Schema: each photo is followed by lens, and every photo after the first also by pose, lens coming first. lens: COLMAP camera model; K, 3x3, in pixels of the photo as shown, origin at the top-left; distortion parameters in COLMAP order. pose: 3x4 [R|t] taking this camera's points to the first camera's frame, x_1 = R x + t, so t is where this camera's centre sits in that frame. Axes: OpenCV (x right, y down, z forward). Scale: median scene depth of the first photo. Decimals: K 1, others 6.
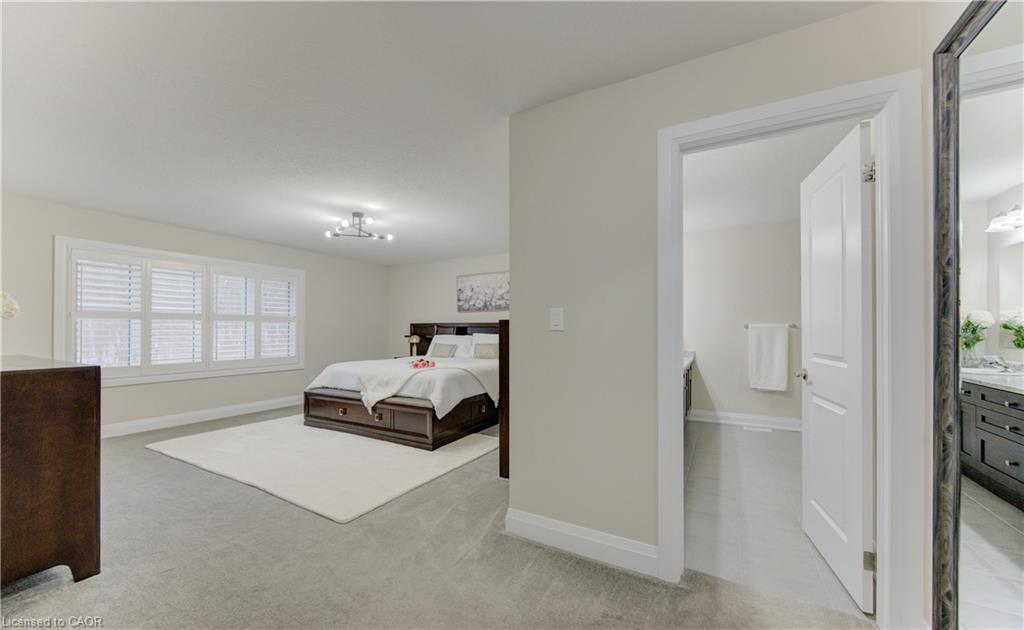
lens RADIAL K [[370.3, 0, 515.3], [0, 370.3, 325.0], [0, 0, 1]] dist [-0.007910, -0.000121]
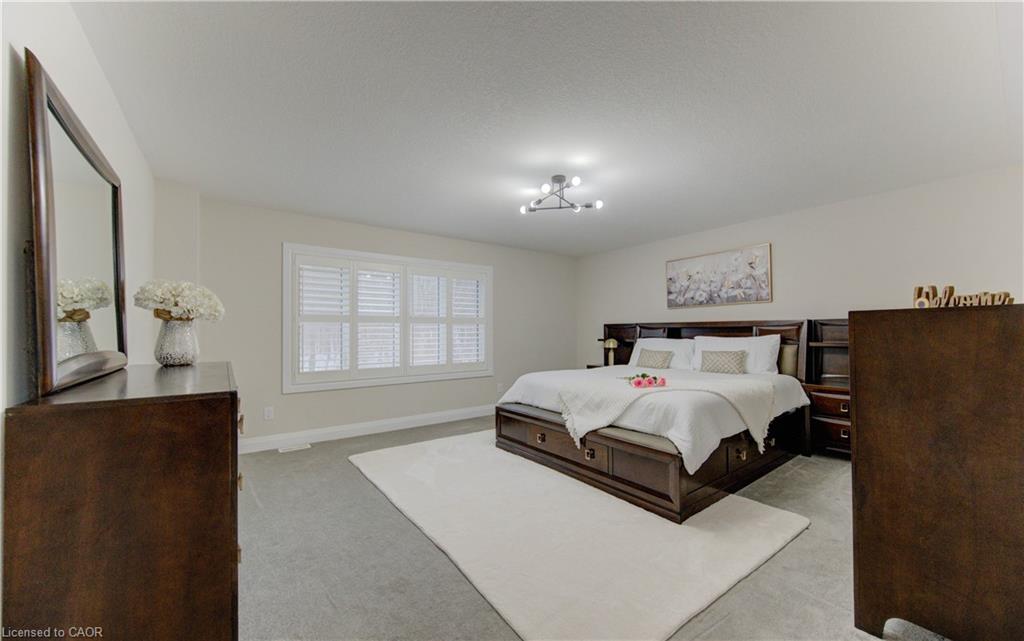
lens RADIAL K [[387.1, 0, 512.0], [0, 387.1, 320.5], [0, 0, 1]] dist [0.000205, 0.000010]
pose [[0.899583, -0.018004, -0.436379, -0.150221], [0.010722, 0.999759, -0.019143, 0.002719], [0.436619, 0.012541, 0.899559, 0.221352]]
